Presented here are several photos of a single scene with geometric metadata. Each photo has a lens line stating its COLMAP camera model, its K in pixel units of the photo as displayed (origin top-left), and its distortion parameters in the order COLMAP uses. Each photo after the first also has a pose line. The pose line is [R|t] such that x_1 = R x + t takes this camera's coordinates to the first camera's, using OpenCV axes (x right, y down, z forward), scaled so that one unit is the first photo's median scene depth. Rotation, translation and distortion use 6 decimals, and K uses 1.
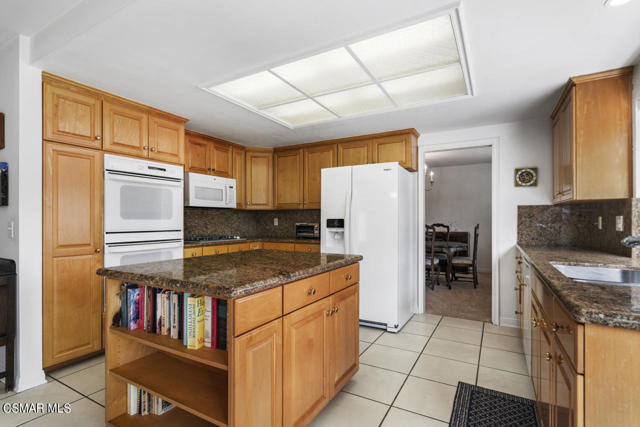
lens RADIAL K [[308.8, 0, 319.6], [0, 308.8, 219.5], [0, 0, 1]] dist [-0.026788, -0.000027]
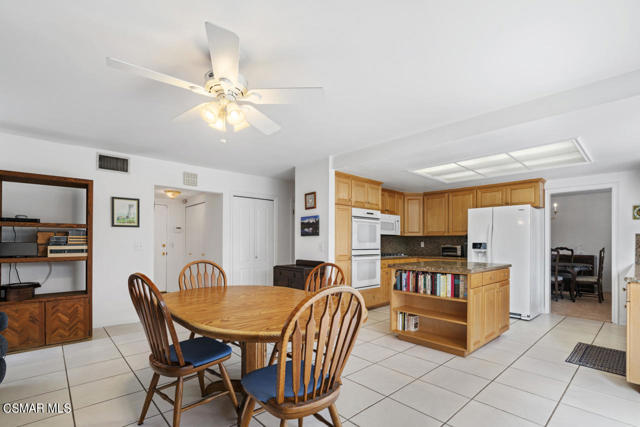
lens RADIAL K [[299.6, 0, 321.5], [0, 299.6, 240.9], [0, 0, 1]] dist [-0.001196, 0.000187]
pose [[0.953078, 0.005019, -0.302682, -0.230470], [-0.006410, 0.999973, -0.003603, -0.001280], [0.302656, 0.005374, 0.953085, -0.587733]]
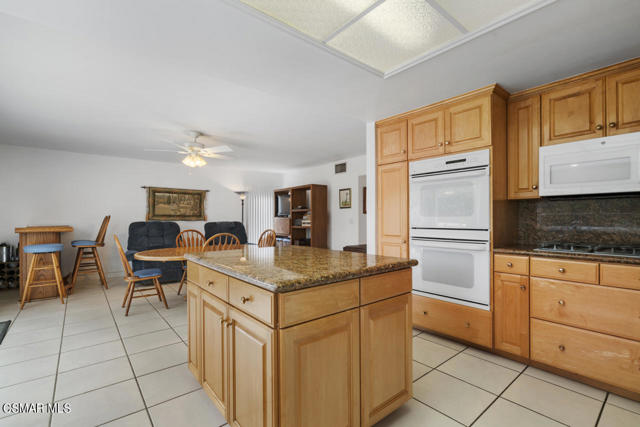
lens RADIAL K [[295.2, 0, 317.1], [0, 295.2, 215.2], [0, 0, 1]] dist [-0.002308, -0.000123]
pose [[-0.361144, -0.005408, -0.932494, 0.367308], [0.006159, 0.999948, -0.008185, 0.000929], [0.932490, -0.008700, -0.361092, 0.764194]]
